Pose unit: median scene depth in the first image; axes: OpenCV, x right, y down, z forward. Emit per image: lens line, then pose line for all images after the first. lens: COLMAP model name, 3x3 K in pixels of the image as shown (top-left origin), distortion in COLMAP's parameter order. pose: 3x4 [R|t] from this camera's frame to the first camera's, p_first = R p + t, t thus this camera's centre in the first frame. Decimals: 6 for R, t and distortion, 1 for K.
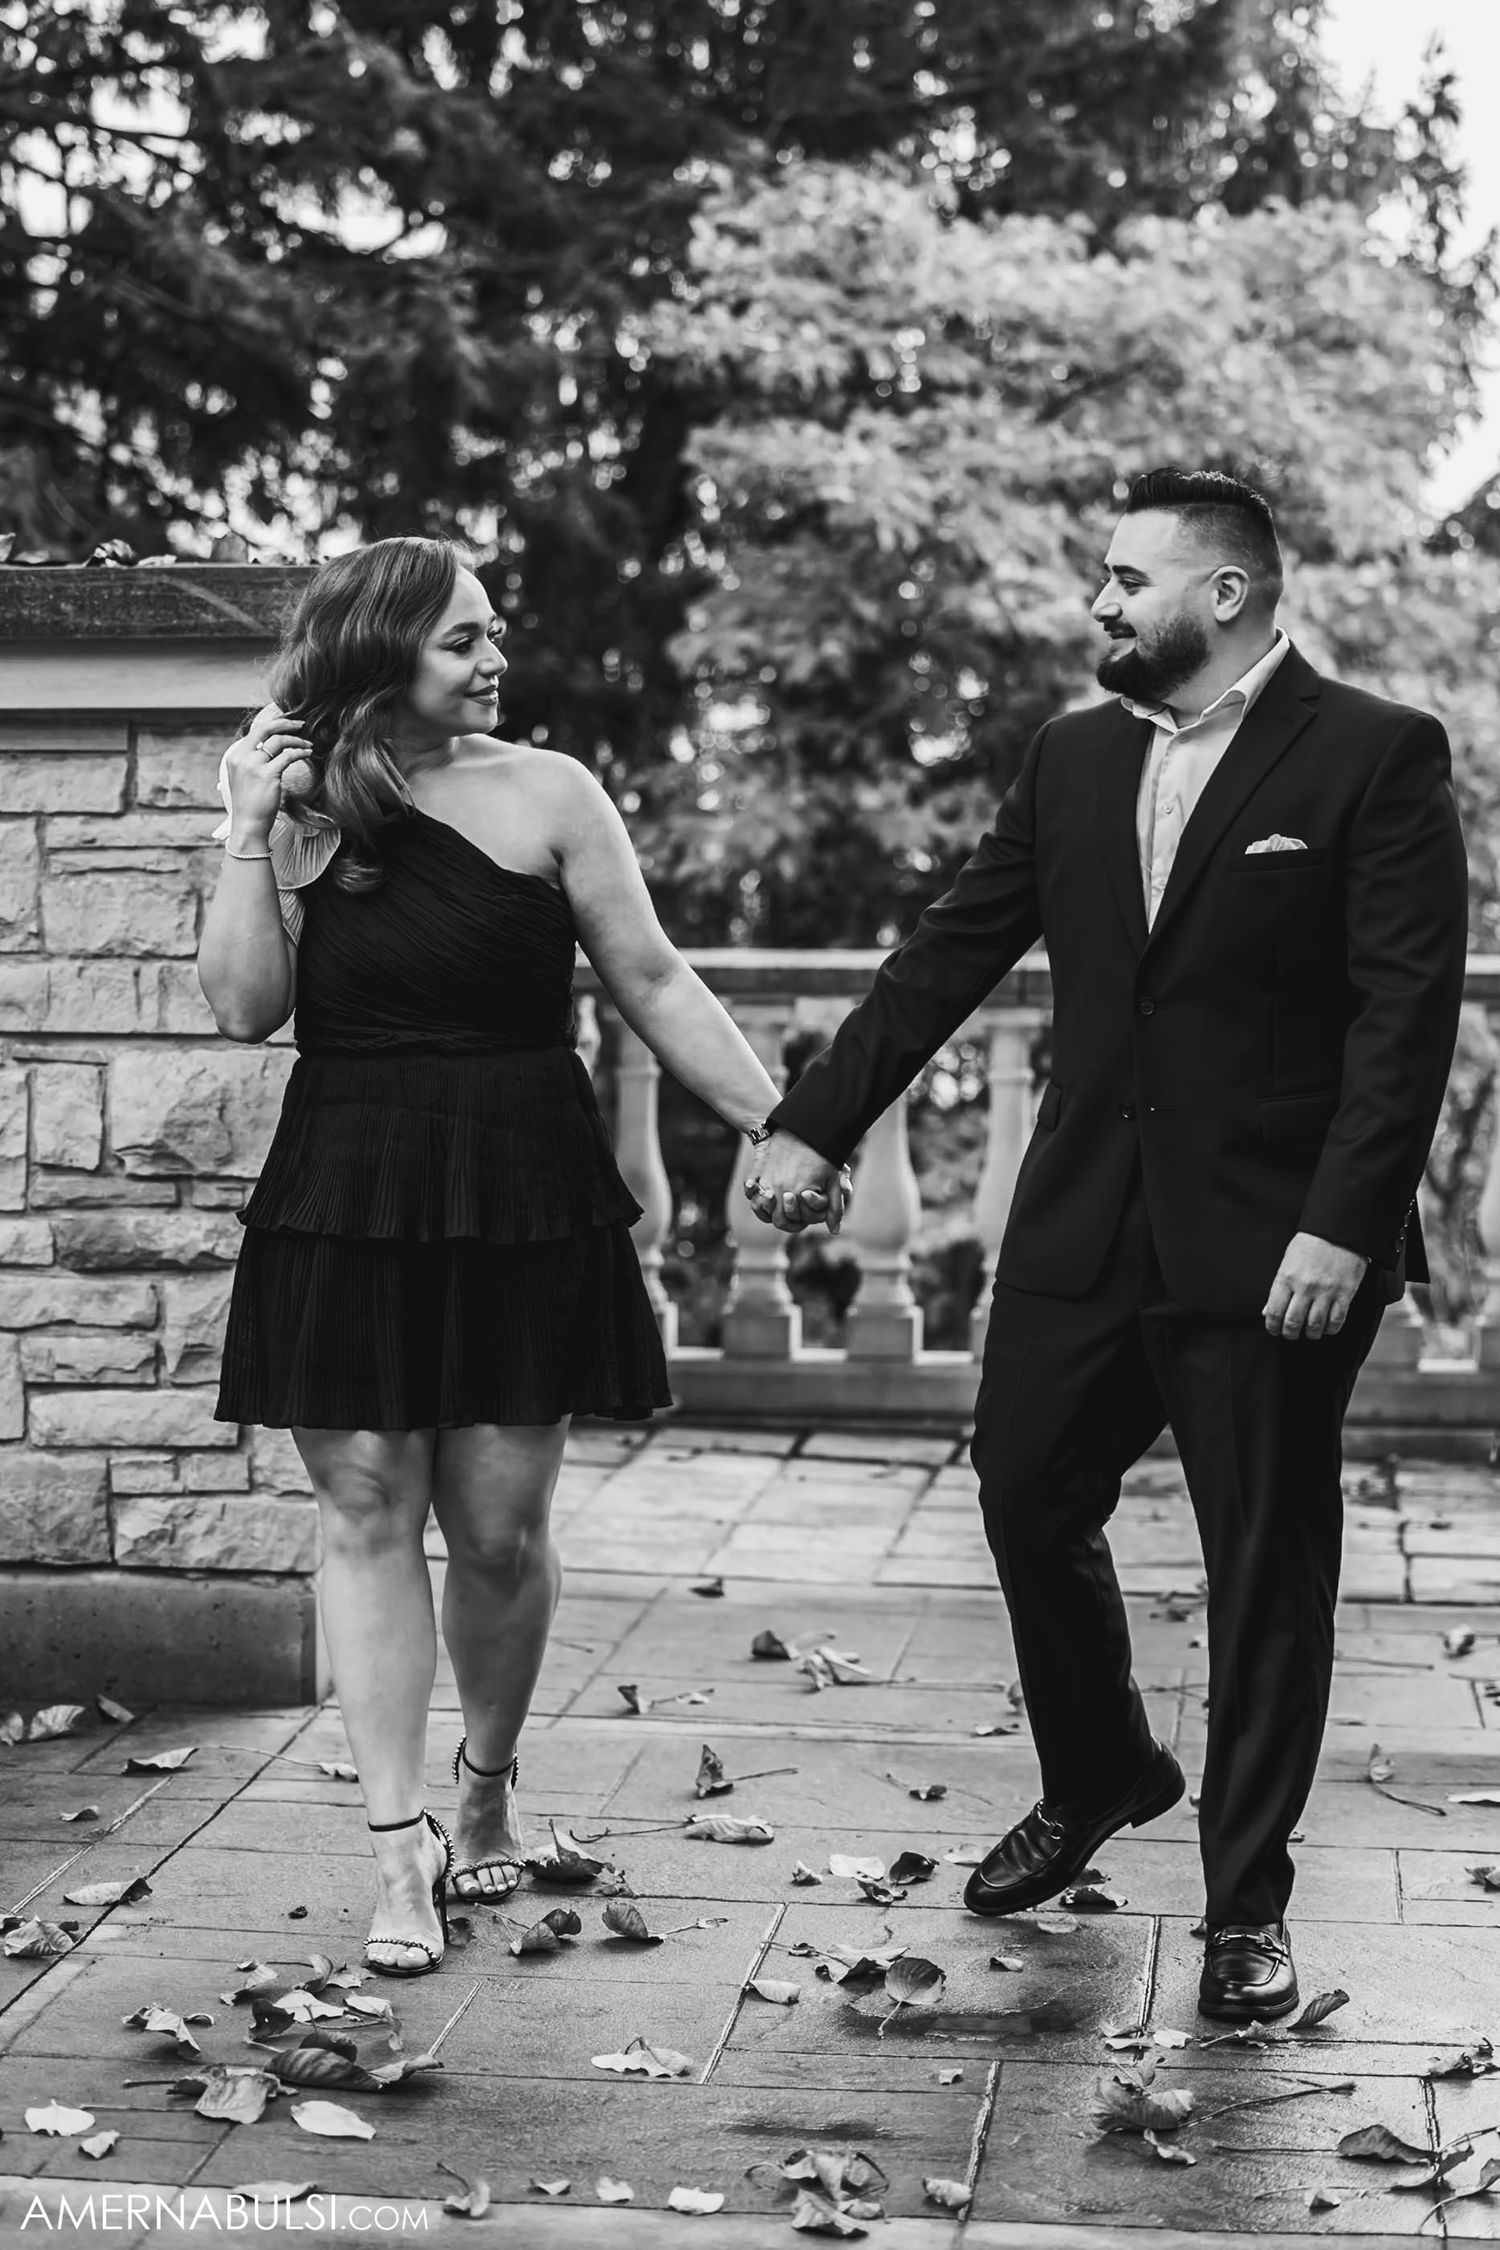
lens RADIAL K [[7454.5, 0, 750.0], [0, 7454.5, 1125.0], [0, 0, 1]] dist [-0.158628, -1.776519]
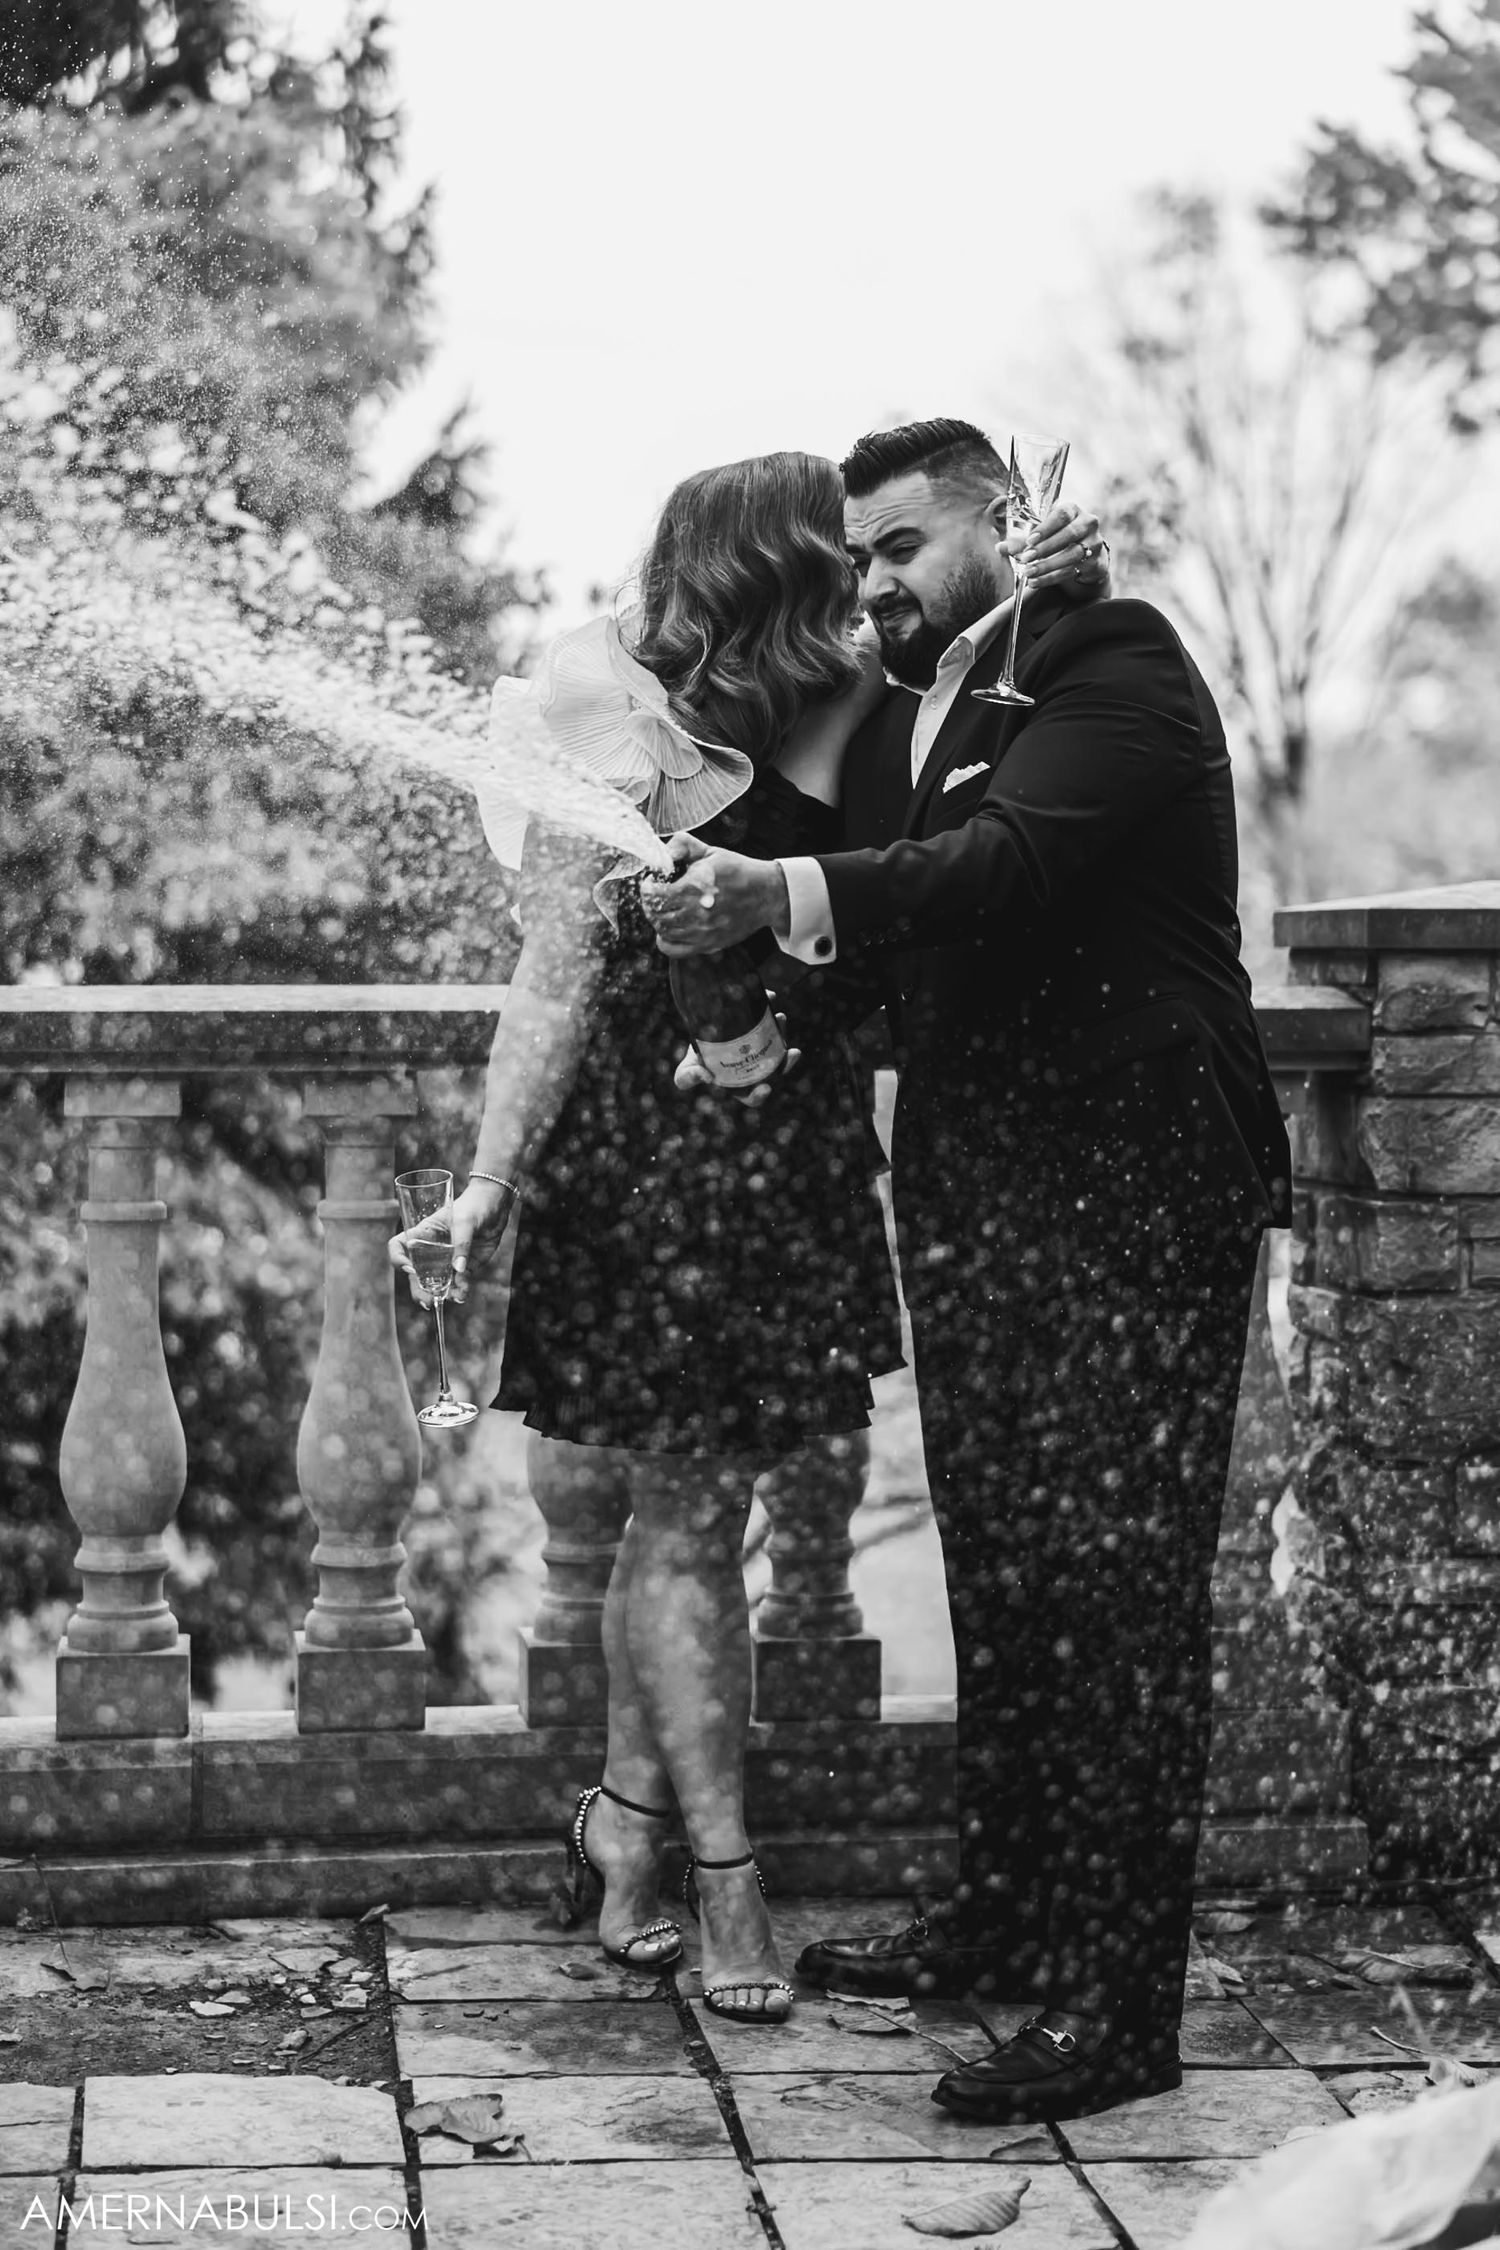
lens RADIAL K [[4428.6, 0, 750.0], [0, 4428.6, 1125.0], [0, 0, 1]] dist [0.009770, 0.218439]
pose [[0.982598, -0.014627, 0.185166, 0.037400], [0.014695, 0.999892, 0.001004, -0.007187], [-0.185160, 0.001735, 0.982707, 0.465772]]
